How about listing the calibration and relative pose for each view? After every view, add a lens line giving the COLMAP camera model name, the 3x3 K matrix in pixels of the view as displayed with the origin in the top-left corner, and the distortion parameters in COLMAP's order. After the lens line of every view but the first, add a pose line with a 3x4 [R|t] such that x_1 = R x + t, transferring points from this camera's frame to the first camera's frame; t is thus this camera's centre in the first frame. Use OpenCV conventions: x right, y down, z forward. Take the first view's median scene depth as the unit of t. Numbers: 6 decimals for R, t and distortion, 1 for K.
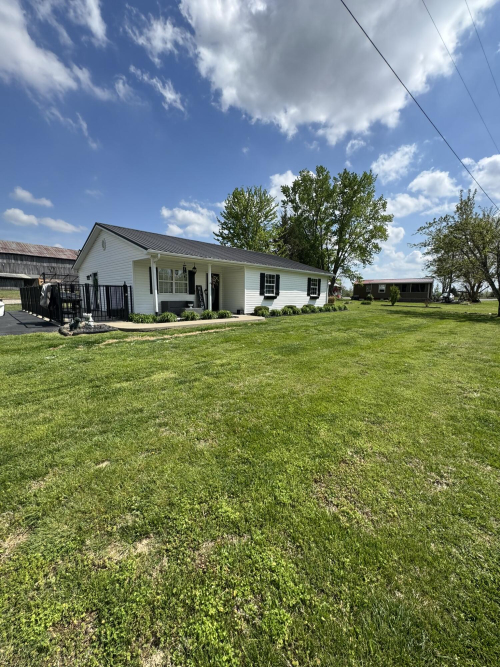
lens RADIAL K [[266.1, 0, 250.5], [0, 266.1, 332.5], [0, 0, 1]] dist [-0.003086, 0.000440]
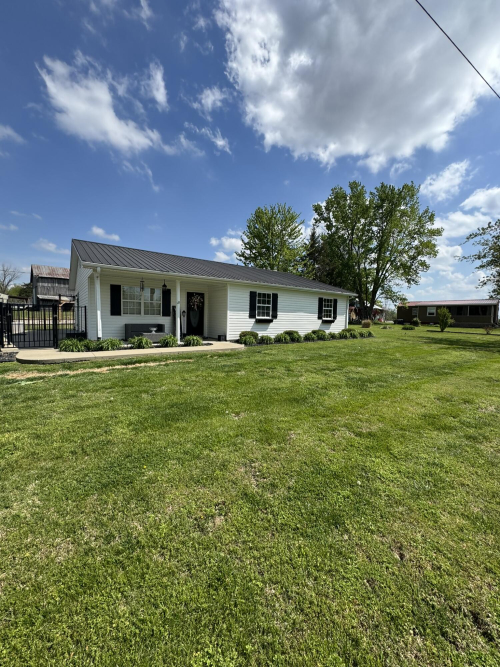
lens RADIAL K [[252.1, 0, 249.2], [0, 252.1, 329.8], [0, 0, 1]] dist [-0.025381, -0.000092]
pose [[0.981238, 0.020073, -0.191751, 0.071358], [-0.037172, 0.995601, -0.086000, -0.015456], [0.189182, 0.091514, 0.977668, 0.109816]]
